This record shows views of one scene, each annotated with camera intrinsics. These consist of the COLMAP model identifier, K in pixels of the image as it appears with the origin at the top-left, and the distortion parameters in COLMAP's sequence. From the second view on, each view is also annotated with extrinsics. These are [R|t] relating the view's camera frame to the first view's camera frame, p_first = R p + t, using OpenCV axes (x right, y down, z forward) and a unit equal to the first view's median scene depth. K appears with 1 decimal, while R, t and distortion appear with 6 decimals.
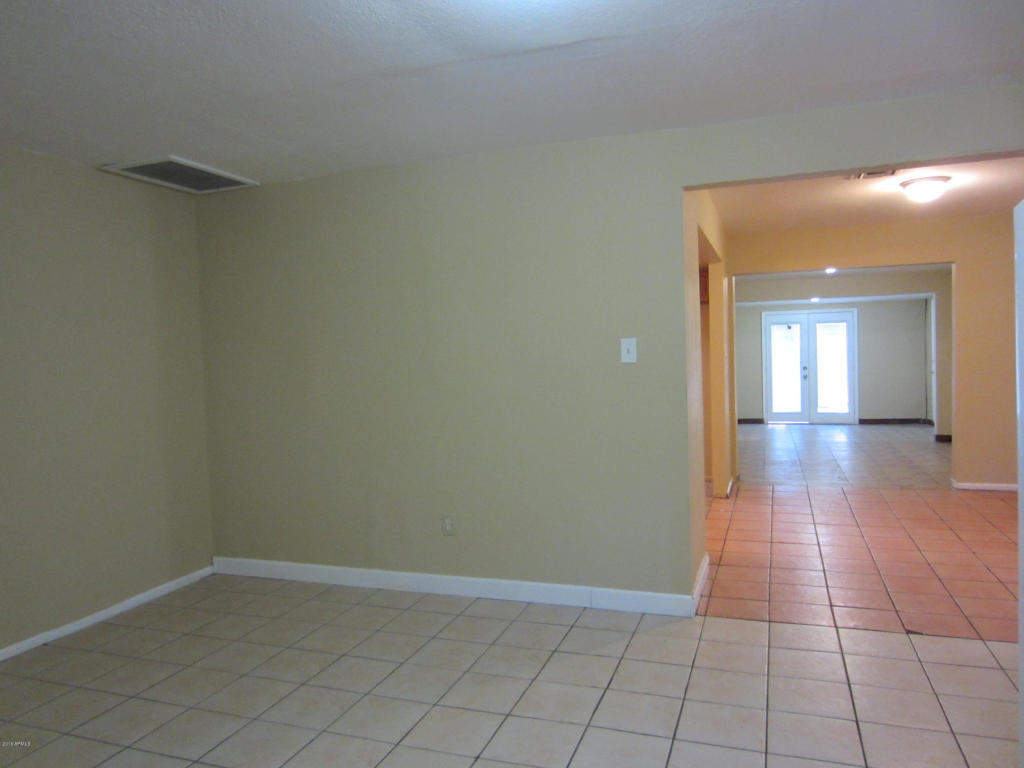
lens RADIAL K [[732.7, 0, 519.9], [0, 732.7, 380.1], [0, 0, 1]] dist [-0.017518, 0.002241]
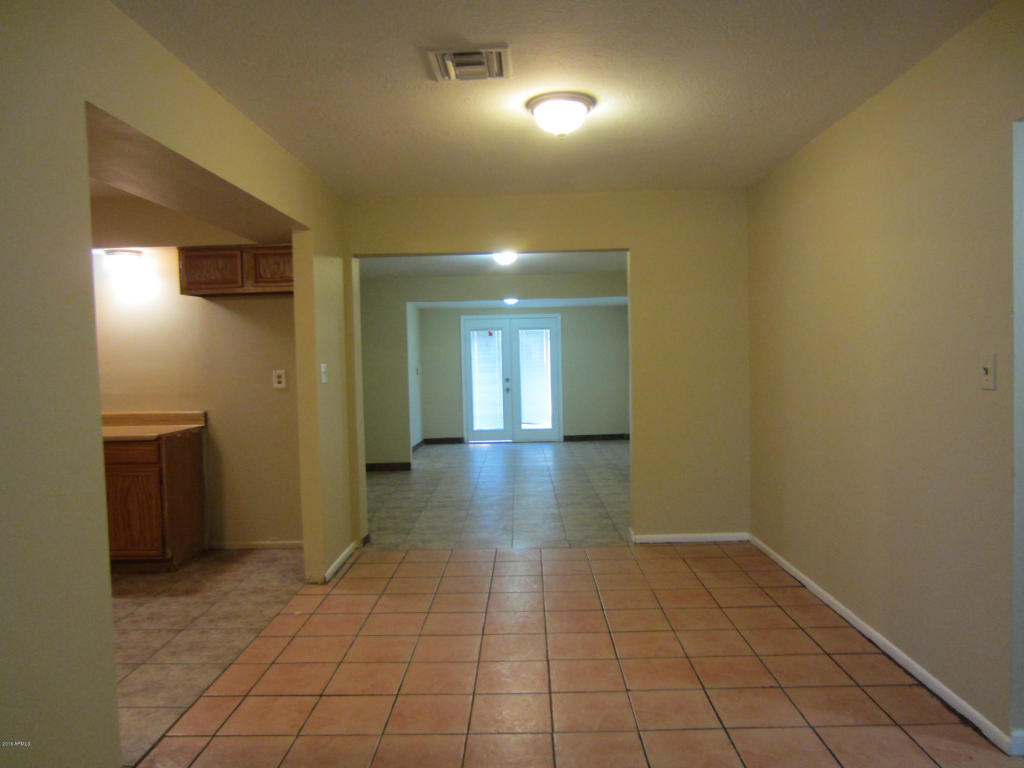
lens RADIAL K [[732.7, 0, 519.0], [0, 732.7, 390.4], [0, 0, 1]] dist [-0.017518, 0.002241]
pose [[0.947118, -0.007830, 0.320790, 0.118673], [0.005926, 0.999959, 0.006909, -0.009836], [-0.320831, -0.004642, 0.947125, 0.152731]]
